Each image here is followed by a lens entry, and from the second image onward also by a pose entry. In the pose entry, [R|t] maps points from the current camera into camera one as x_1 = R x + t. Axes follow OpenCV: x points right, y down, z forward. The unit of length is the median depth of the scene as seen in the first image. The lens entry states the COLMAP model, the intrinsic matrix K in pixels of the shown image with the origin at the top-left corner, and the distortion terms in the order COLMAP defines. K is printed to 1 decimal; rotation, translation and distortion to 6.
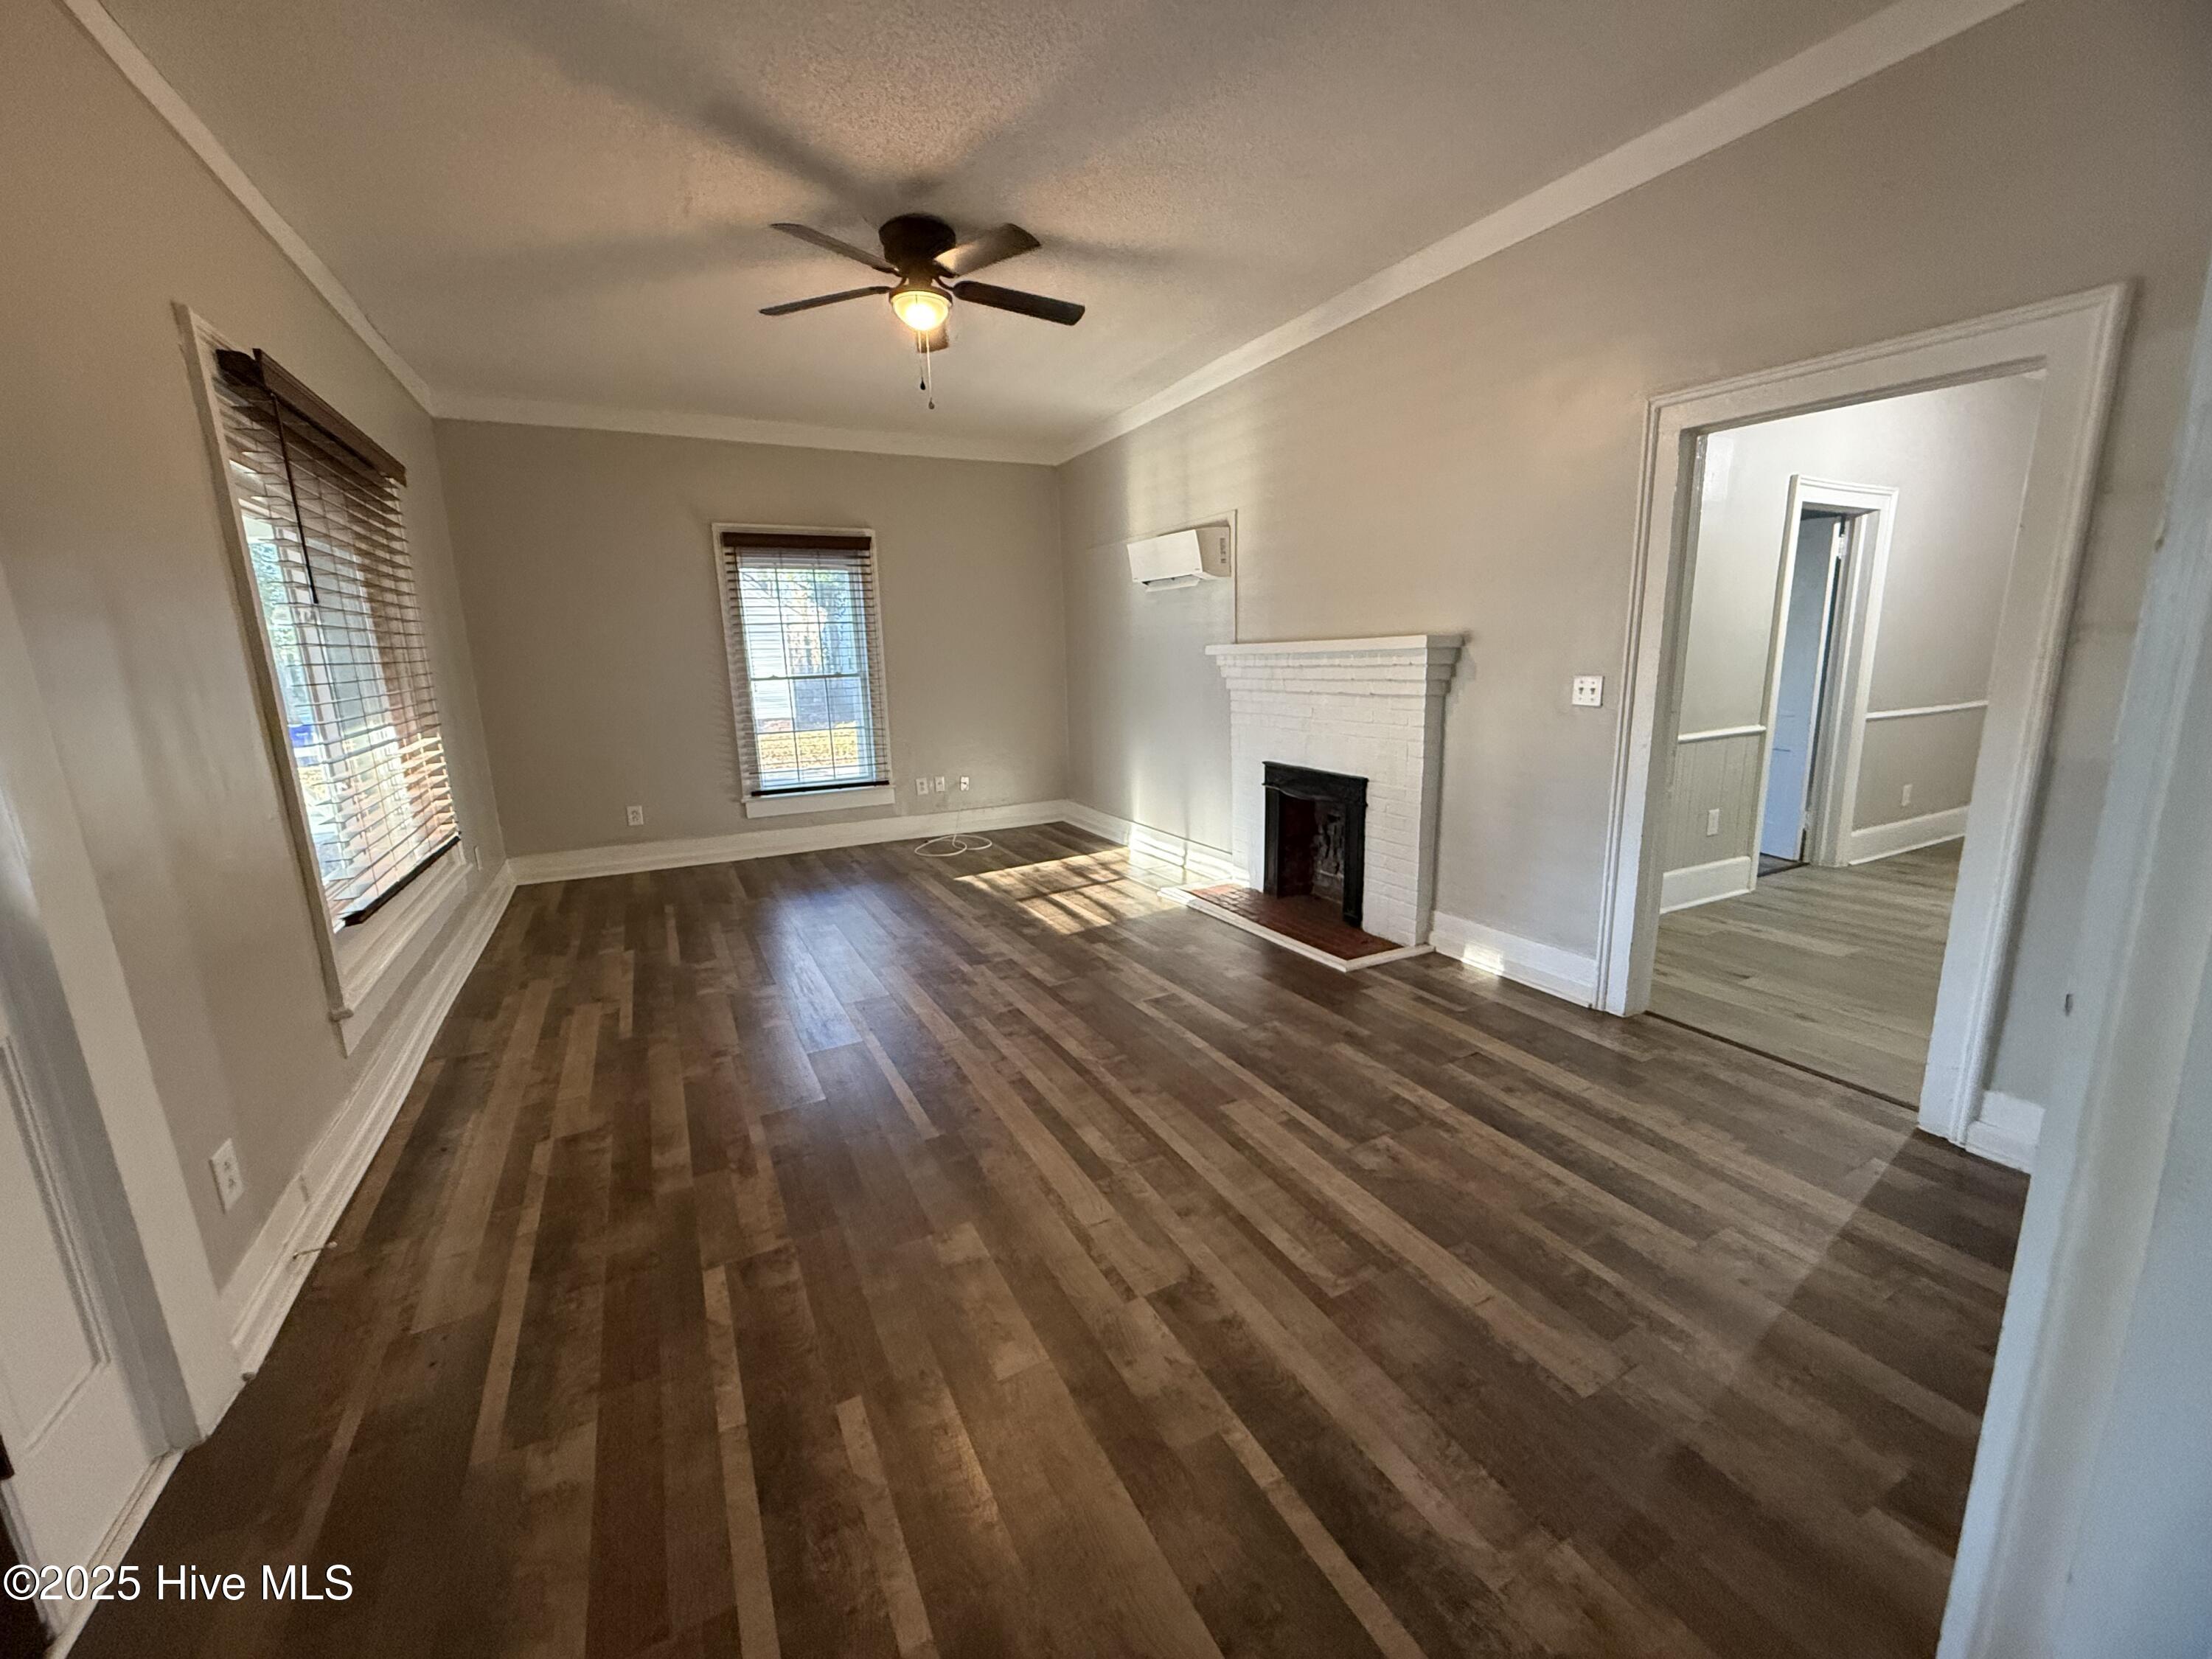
lens RADIAL K [[883.6, 0, 1116.2], [0, 883.6, 813.6], [0, 0, 1]] dist [-0.001675, -0.000382]
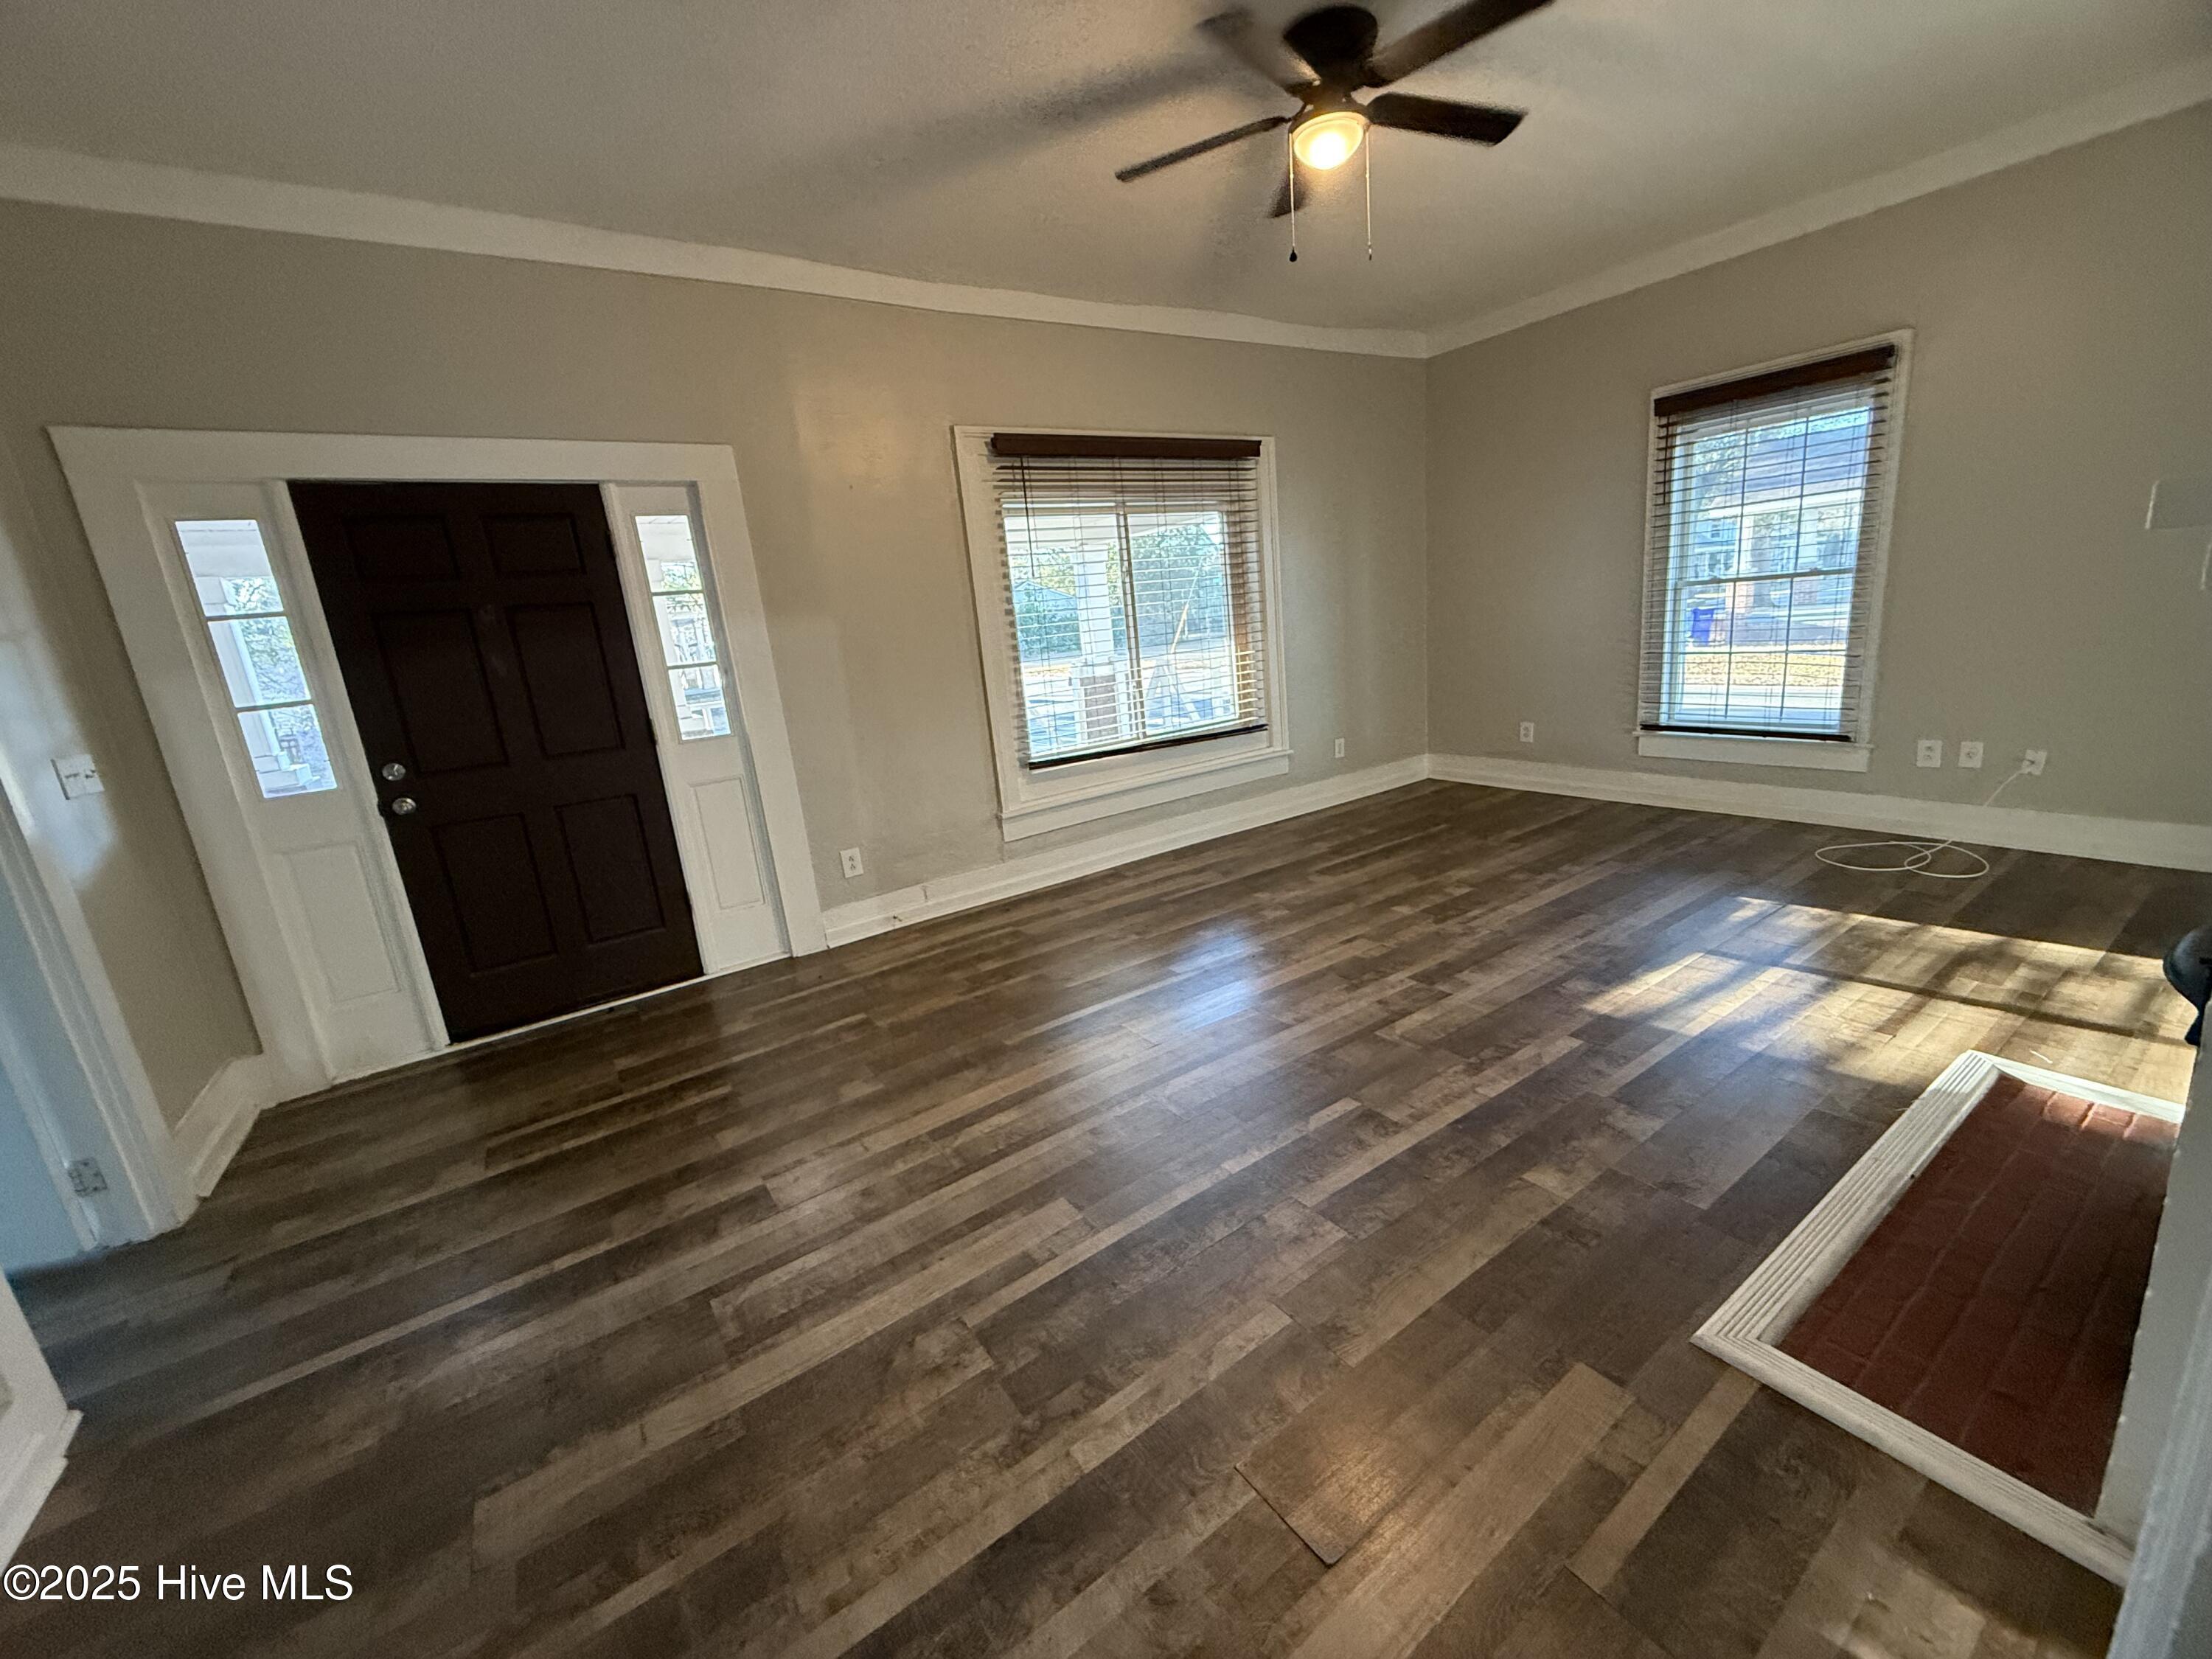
lens RADIAL K [[883.6, 0, 1111.9], [0, 883.6, 832.3], [0, 0, 1]] dist [-0.001675, -0.000382]
pose [[0.109483, 0.254585, -0.960833, 0.629867], [-0.095653, 0.964856, 0.244751, -0.145479], [0.989376, 0.065111, 0.129987, 0.718515]]
